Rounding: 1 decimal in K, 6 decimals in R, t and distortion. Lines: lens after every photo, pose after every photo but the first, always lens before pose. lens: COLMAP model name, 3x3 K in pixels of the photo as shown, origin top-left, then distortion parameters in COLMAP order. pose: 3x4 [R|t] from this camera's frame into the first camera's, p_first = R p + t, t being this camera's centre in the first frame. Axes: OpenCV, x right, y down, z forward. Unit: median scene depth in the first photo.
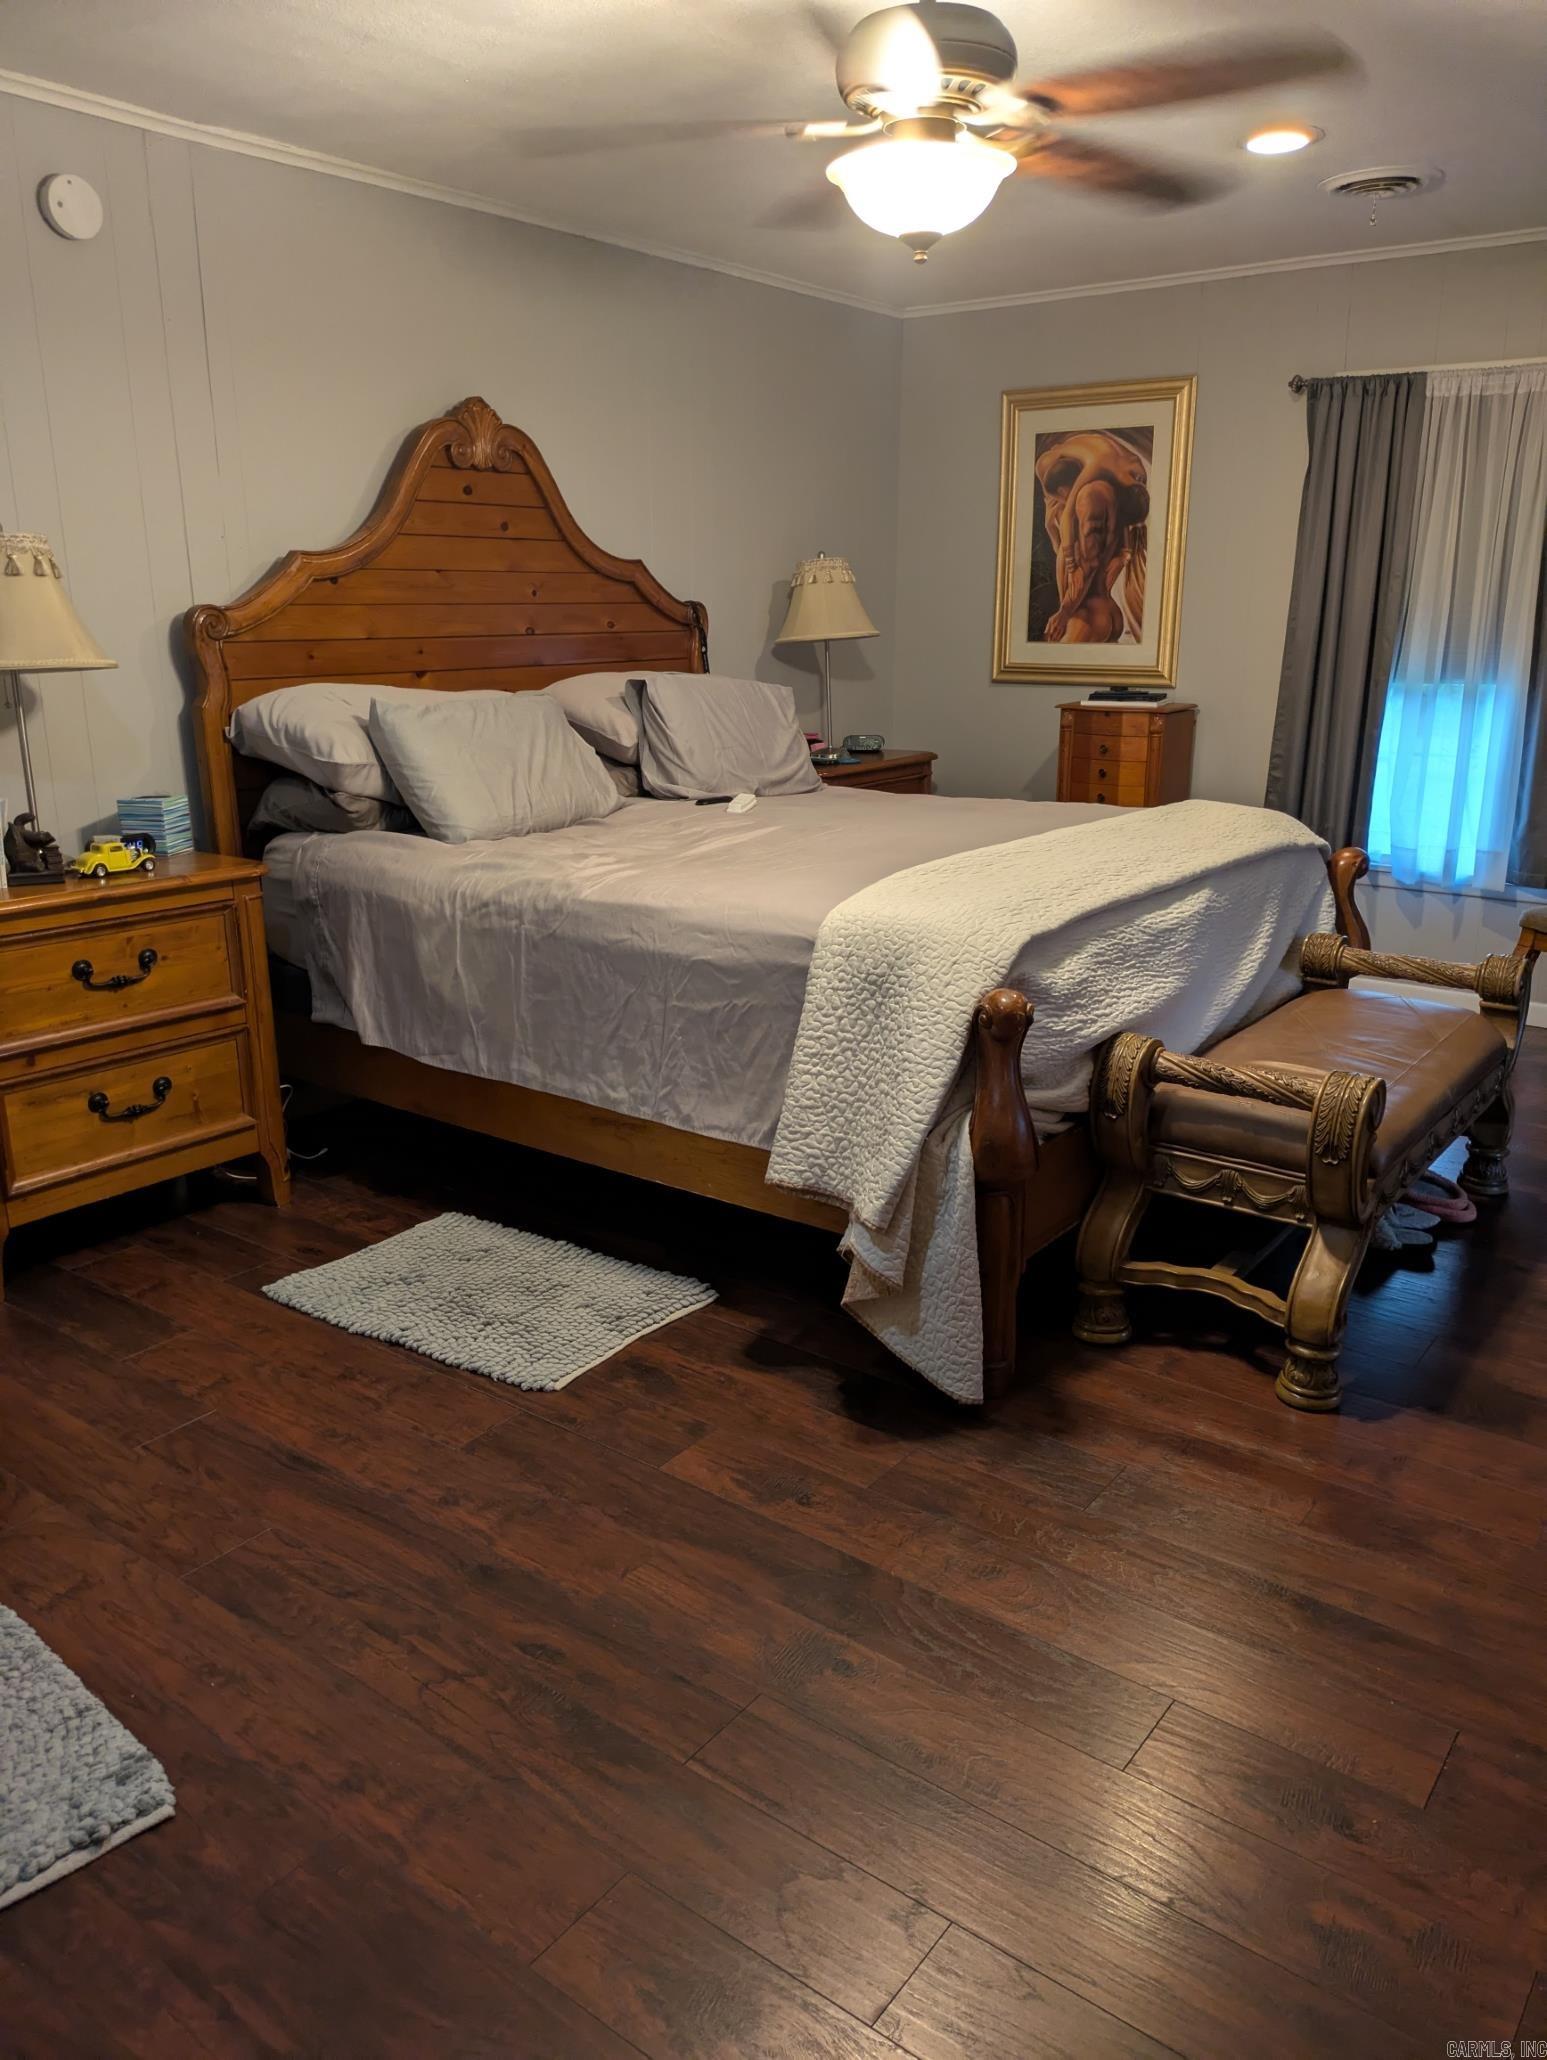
lens RADIAL K [[1535.4, 0, 769.1], [0, 1535.4, 1024.9], [0, 0, 1]] dist [0.048082, -0.044882]
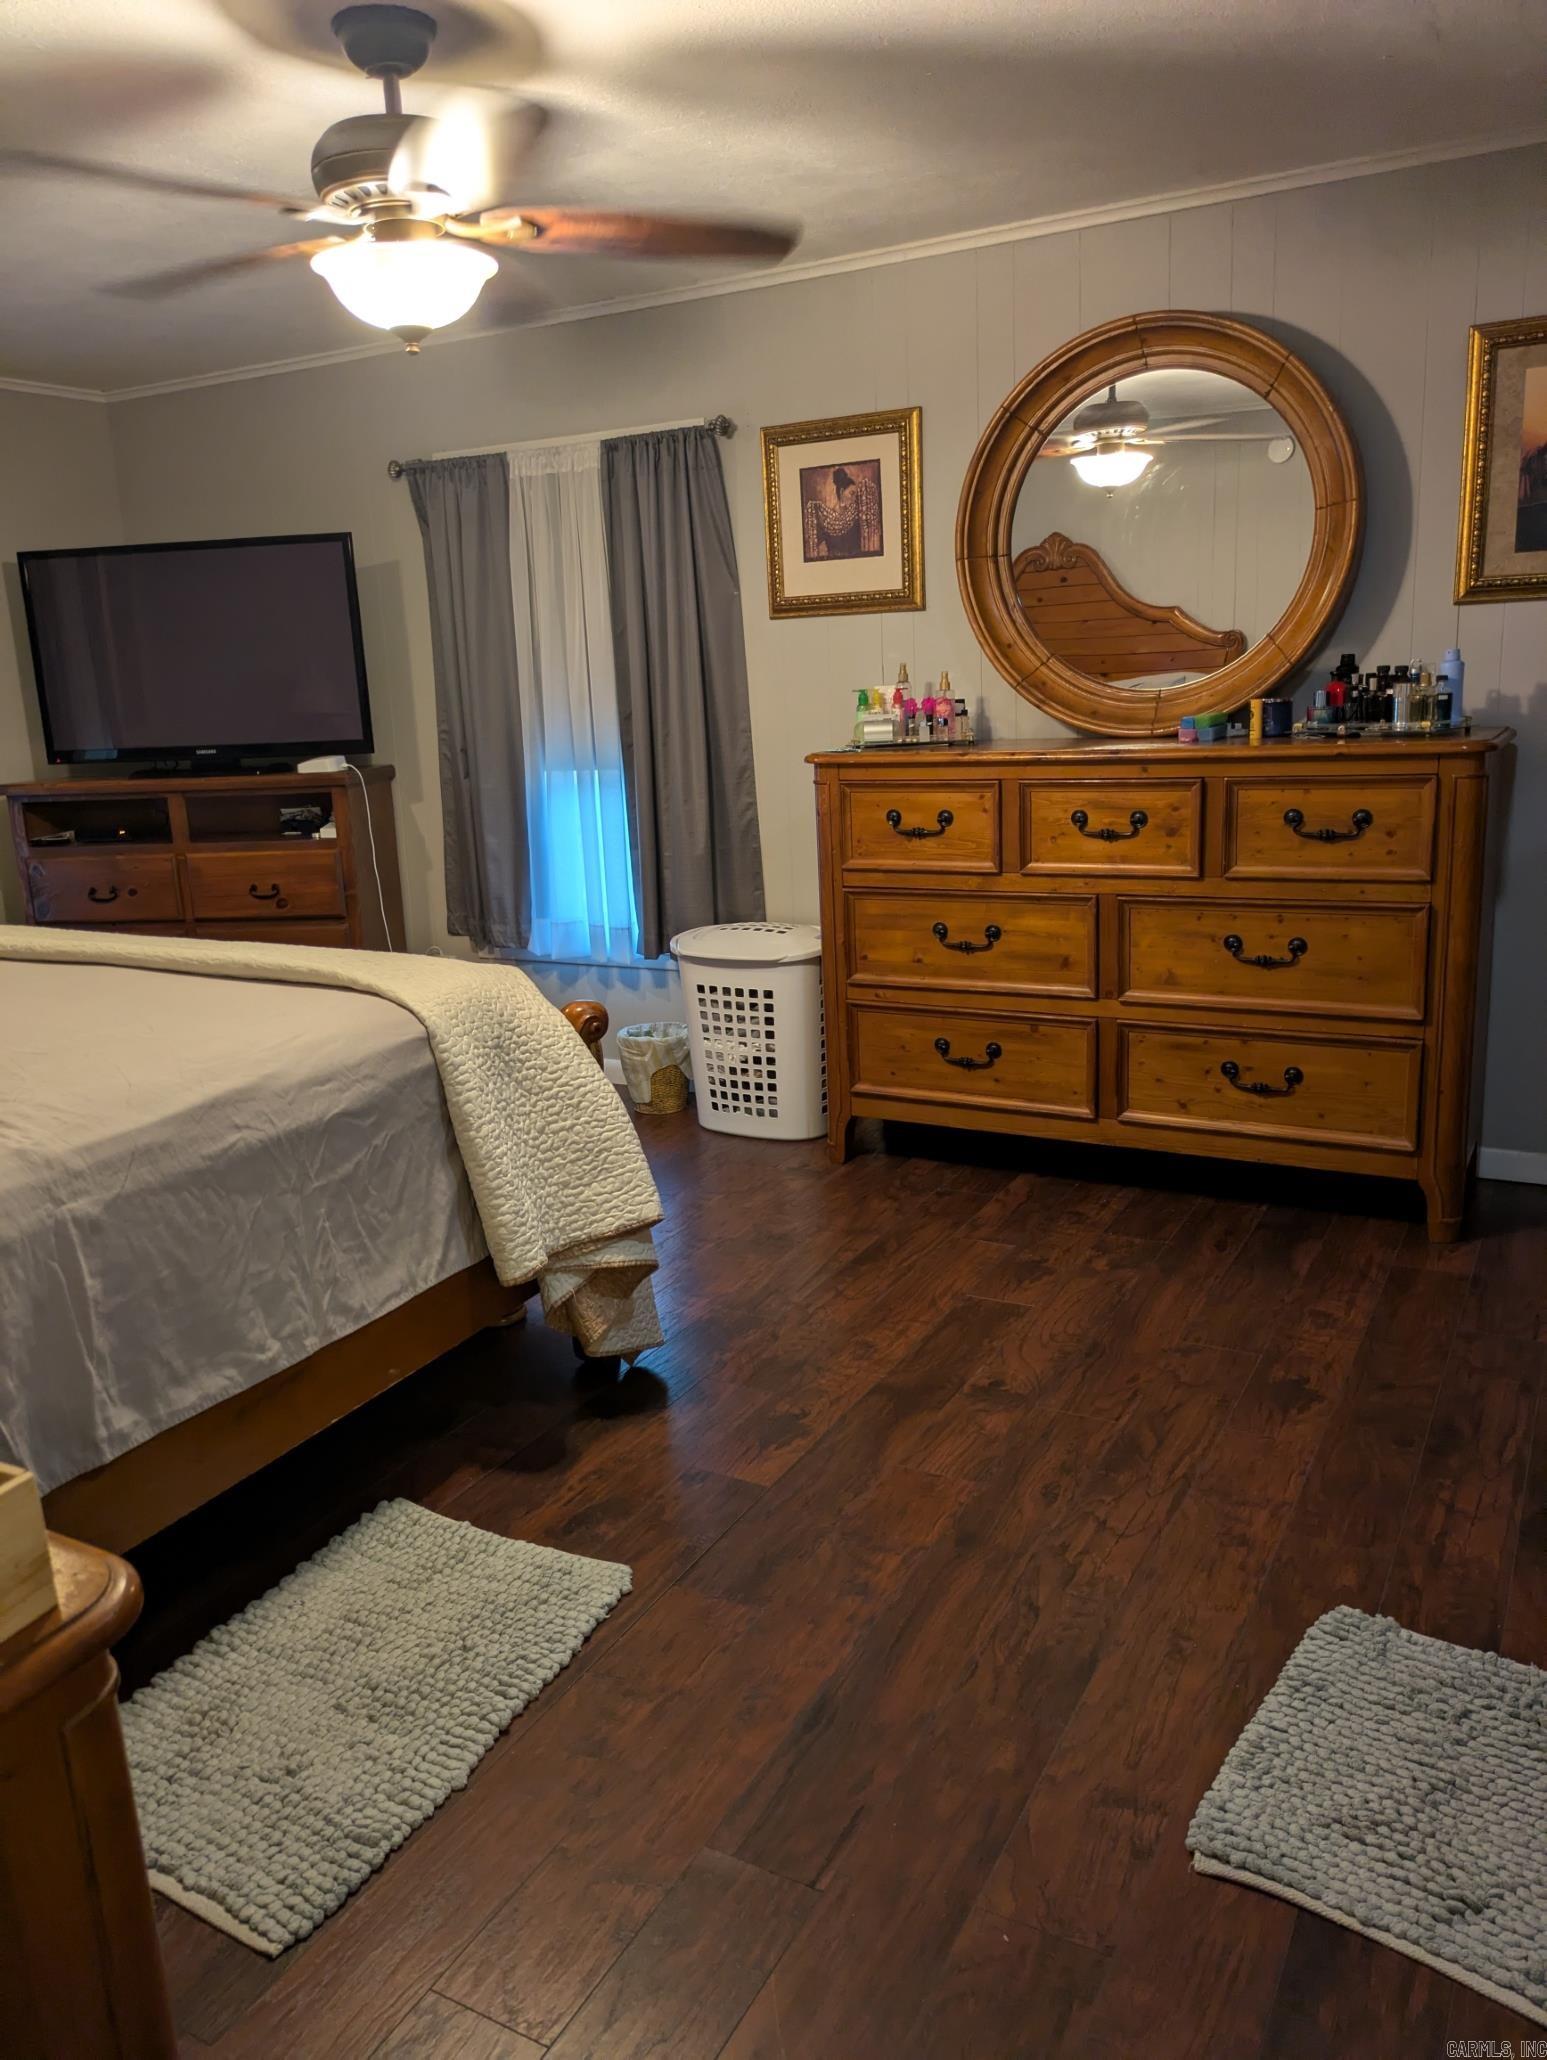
lens RADIAL K [[1535.4, 0, 769.1], [0, 1535.4, 1024.9], [0, 0, 1]] dist [0.048082, -0.044882]
pose [[-0.140783, -0.218743, 0.965573, -0.996860], [0.315163, 0.914649, 0.253158, -0.256478], [-0.938538, 0.339953, -0.059827, 0.950349]]
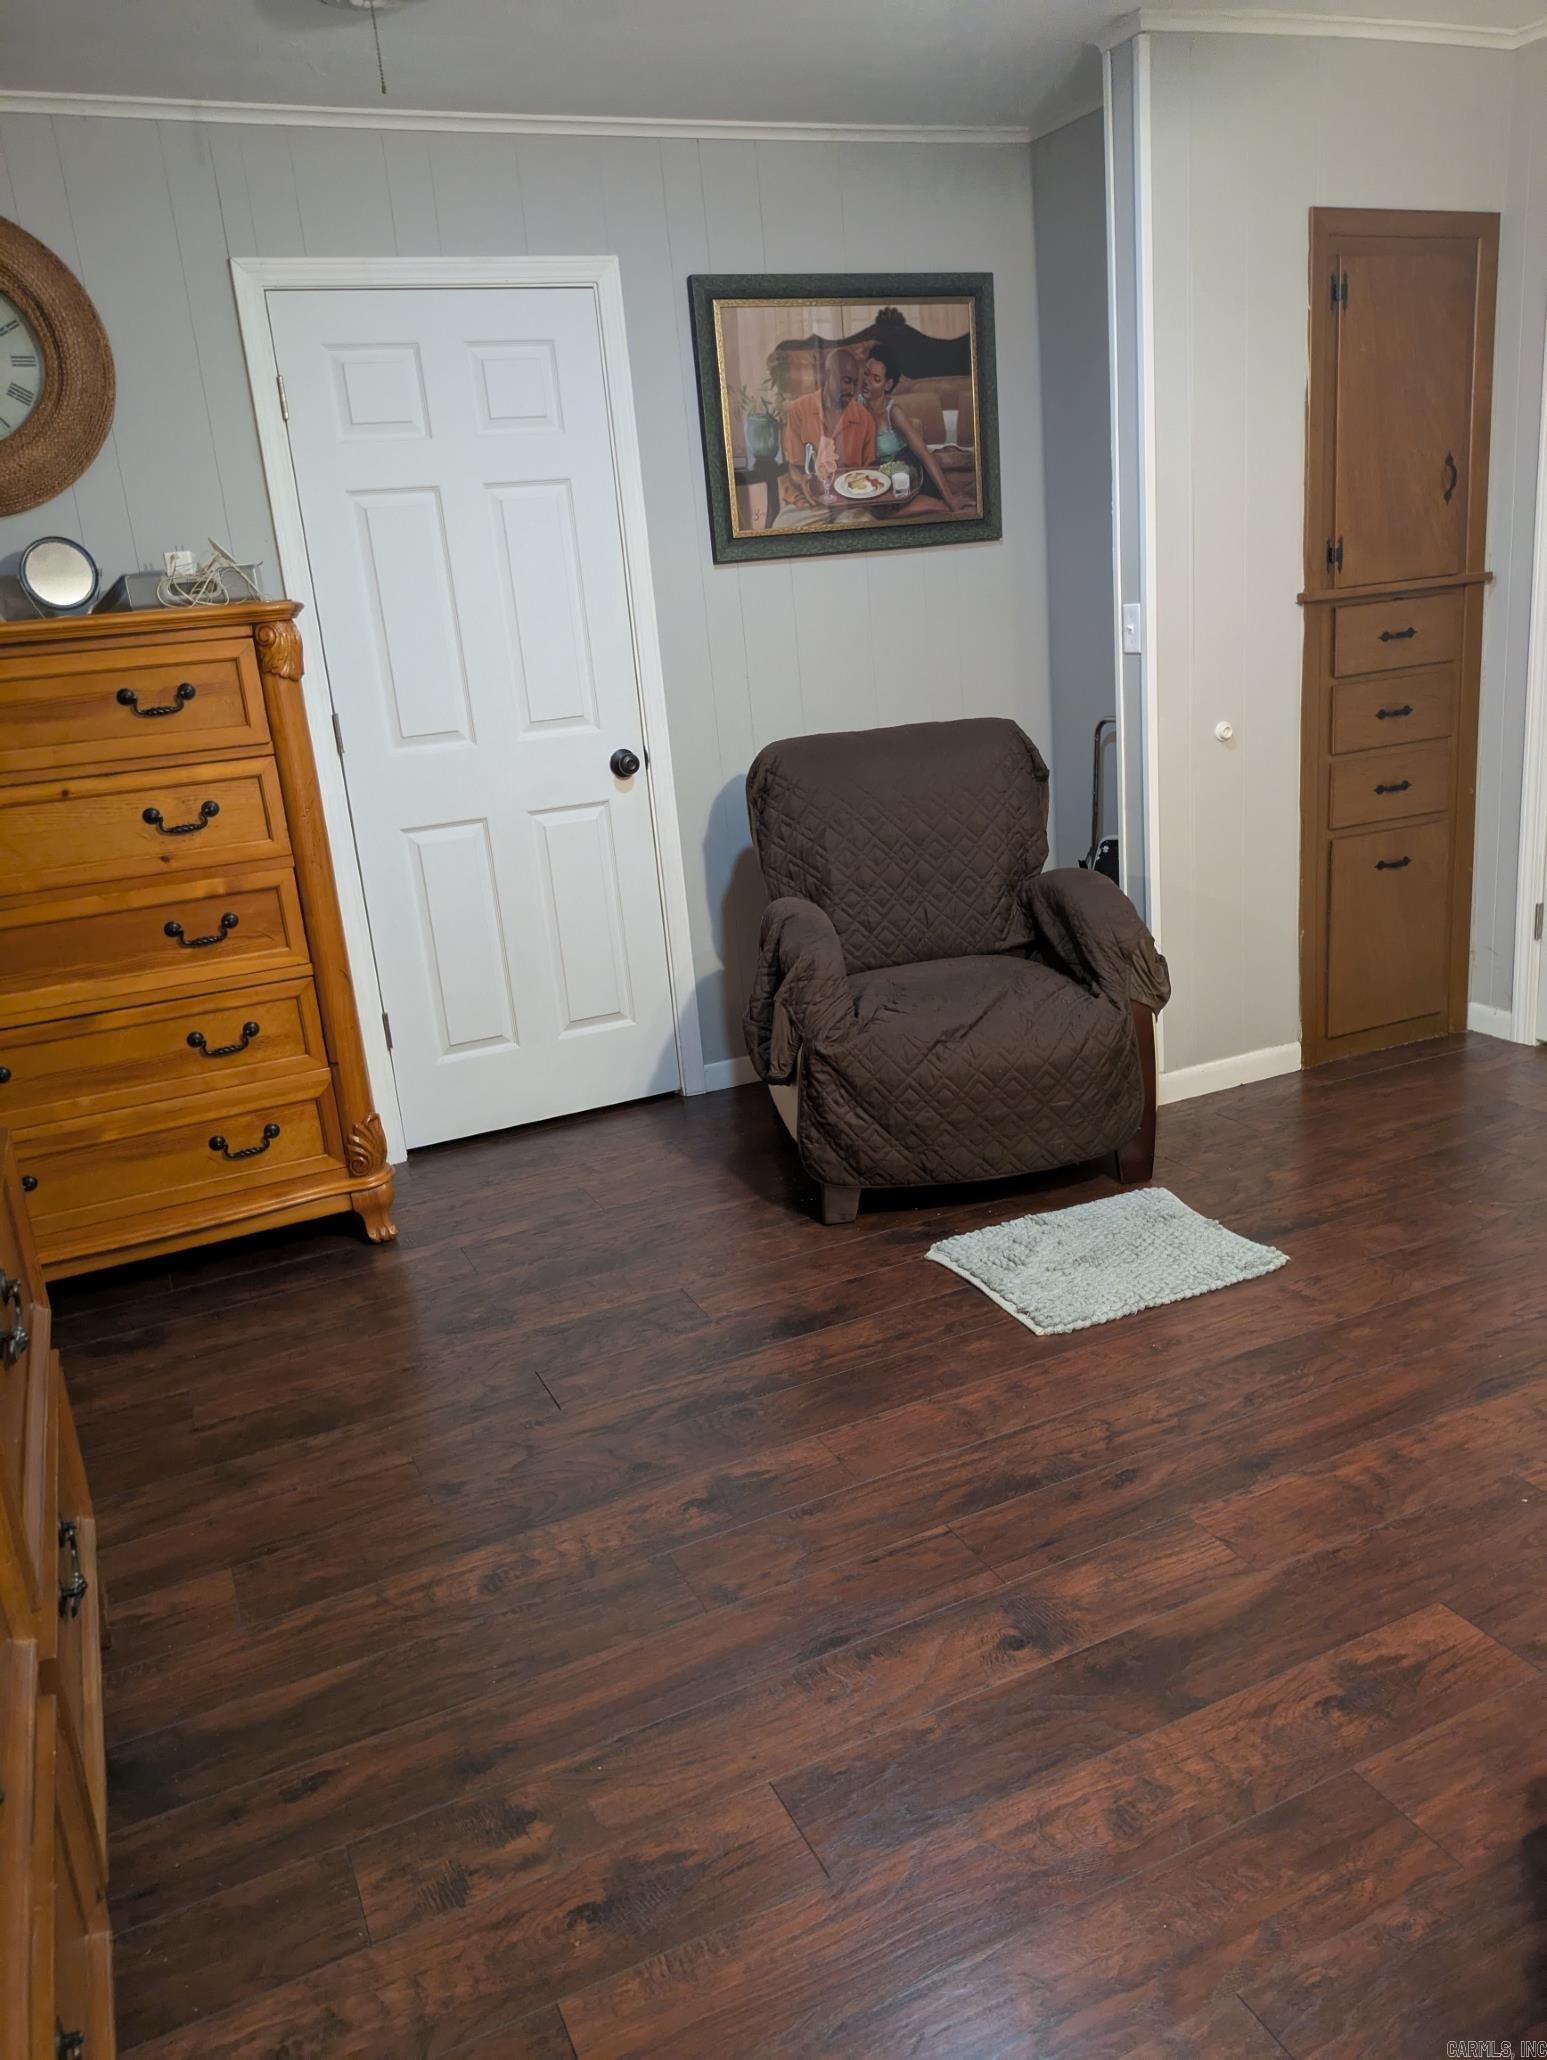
lens RADIAL K [[1535.4, 0, 769.1], [0, 1535.4, 1024.9], [0, 0, 1]] dist [0.048082, -0.044882]
pose [[-0.476457, 0.286242, -0.831297, 0.663600], [-0.152548, 0.904261, 0.398798, -0.242872], [0.865863, 0.316823, -0.387176, 0.909772]]
